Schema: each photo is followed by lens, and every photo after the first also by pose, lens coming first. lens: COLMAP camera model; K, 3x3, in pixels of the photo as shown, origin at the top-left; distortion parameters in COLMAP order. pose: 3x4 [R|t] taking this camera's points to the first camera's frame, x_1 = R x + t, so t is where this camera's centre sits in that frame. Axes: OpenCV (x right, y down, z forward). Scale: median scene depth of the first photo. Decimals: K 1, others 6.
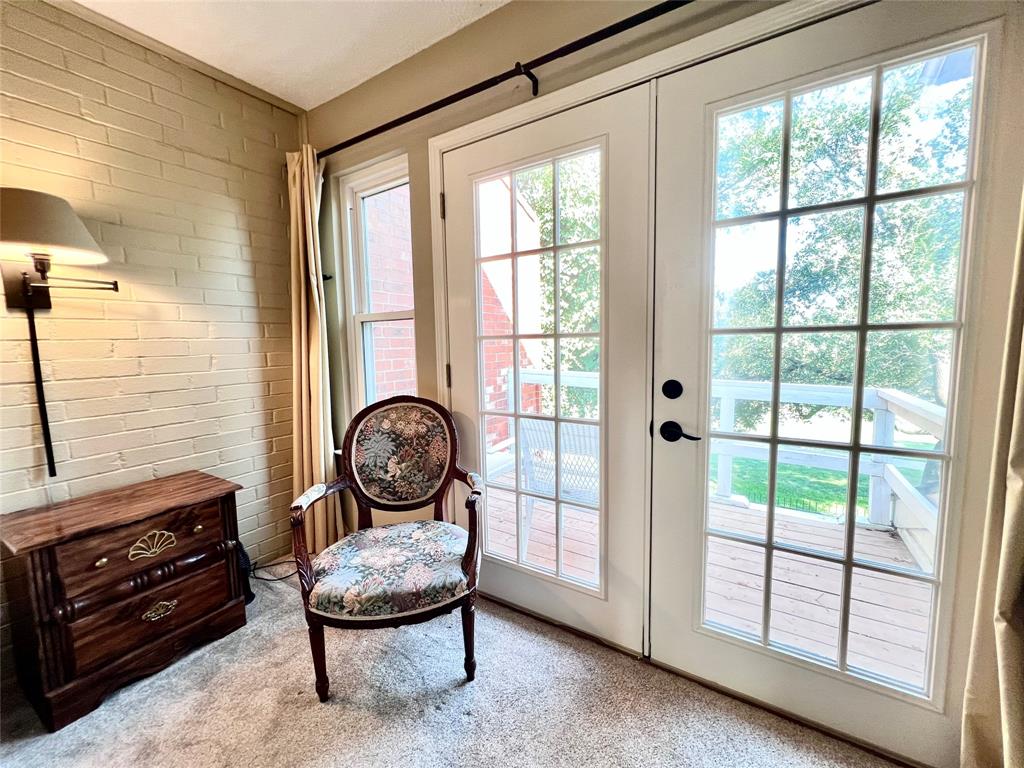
lens RADIAL K [[410.2, 0, 514.0], [0, 410.2, 380.3], [0, 0, 1]] dist [-0.003764, 0.000738]
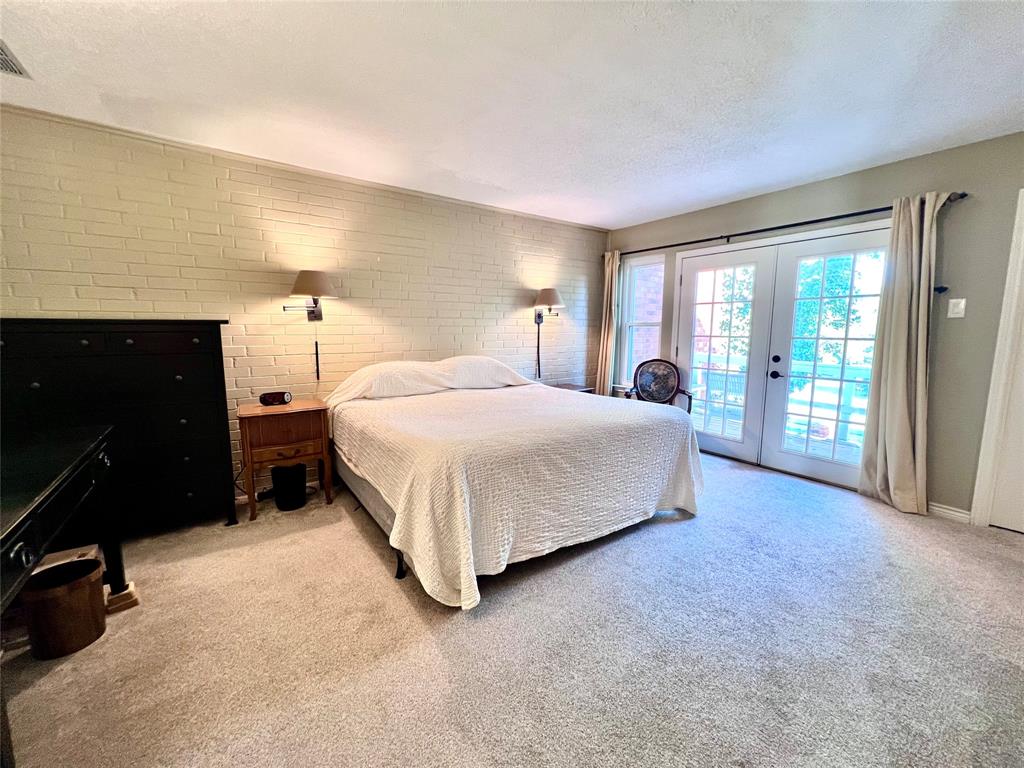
lens RADIAL K [[410.2, 0, 512.9], [0, 410.2, 380.4], [0, 0, 1]] dist [-0.003764, 0.000738]
pose [[0.926546, 0.071459, -0.369333, -0.163224], [-0.058501, 0.997219, 0.046181, 0.108466], [0.371606, -0.021183, 0.928149, -1.656643]]
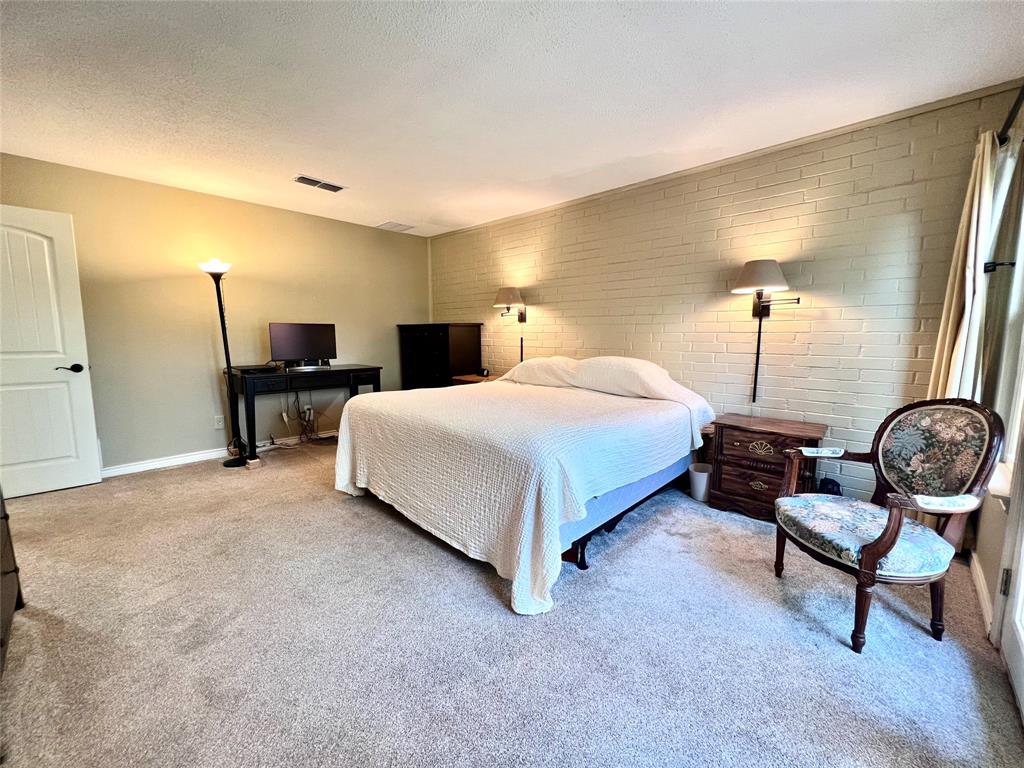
lens RADIAL K [[410.2, 0, 507.7], [0, 410.2, 382.0], [0, 0, 1]] dist [-0.003764, 0.000738]
pose [[-0.192764, 0.137963, -0.971498, 0.857987], [-0.091568, 0.983217, 0.157796, -0.054176], [0.976963, 0.119376, -0.176896, 0.162530]]
